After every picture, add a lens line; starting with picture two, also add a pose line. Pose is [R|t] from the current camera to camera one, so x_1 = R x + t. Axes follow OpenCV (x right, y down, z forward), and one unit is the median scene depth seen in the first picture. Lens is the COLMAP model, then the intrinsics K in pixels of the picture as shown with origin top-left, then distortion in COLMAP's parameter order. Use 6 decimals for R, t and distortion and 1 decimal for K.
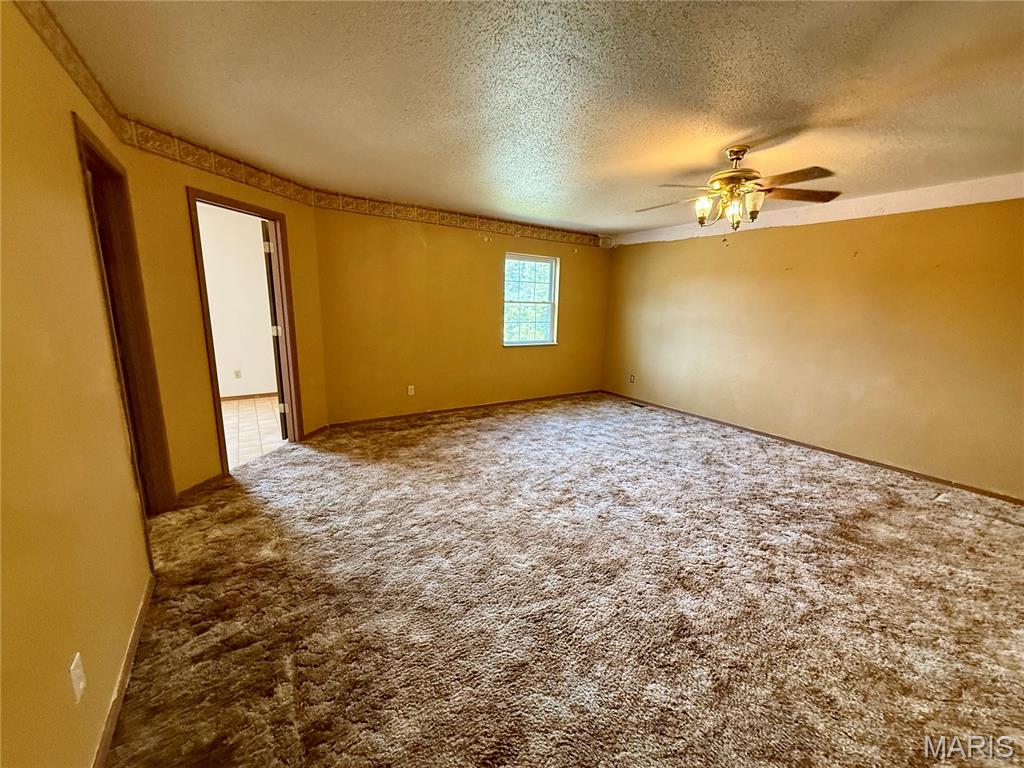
lens RADIAL K [[407.8, 0, 514.4], [0, 407.8, 385.3], [0, 0, 1]] dist [0.000408, -0.000013]
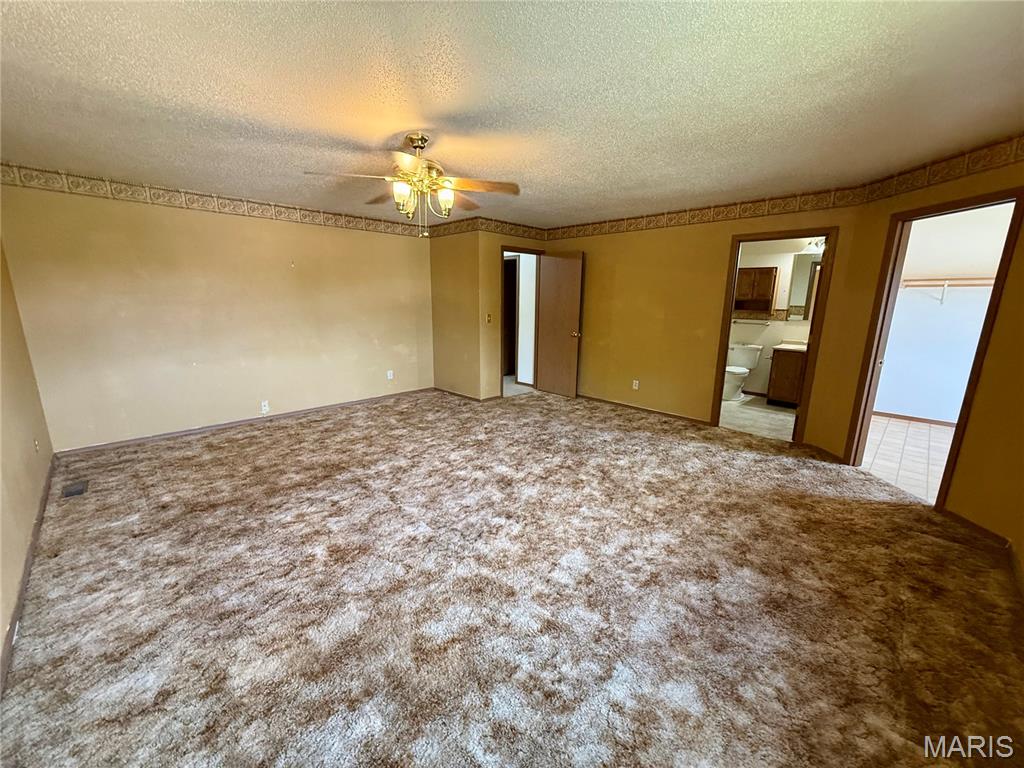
lens RADIAL K [[407.8, 0, 514.4], [0, 407.8, 385.3], [0, 0, 1]] dist [0.000408, -0.000013]
pose [[-0.979739, 0.006535, -0.200170, 0.456797], [-0.075552, 0.913564, 0.399617, -0.392002], [0.185480, 0.406643, -0.894560, 1.891381]]
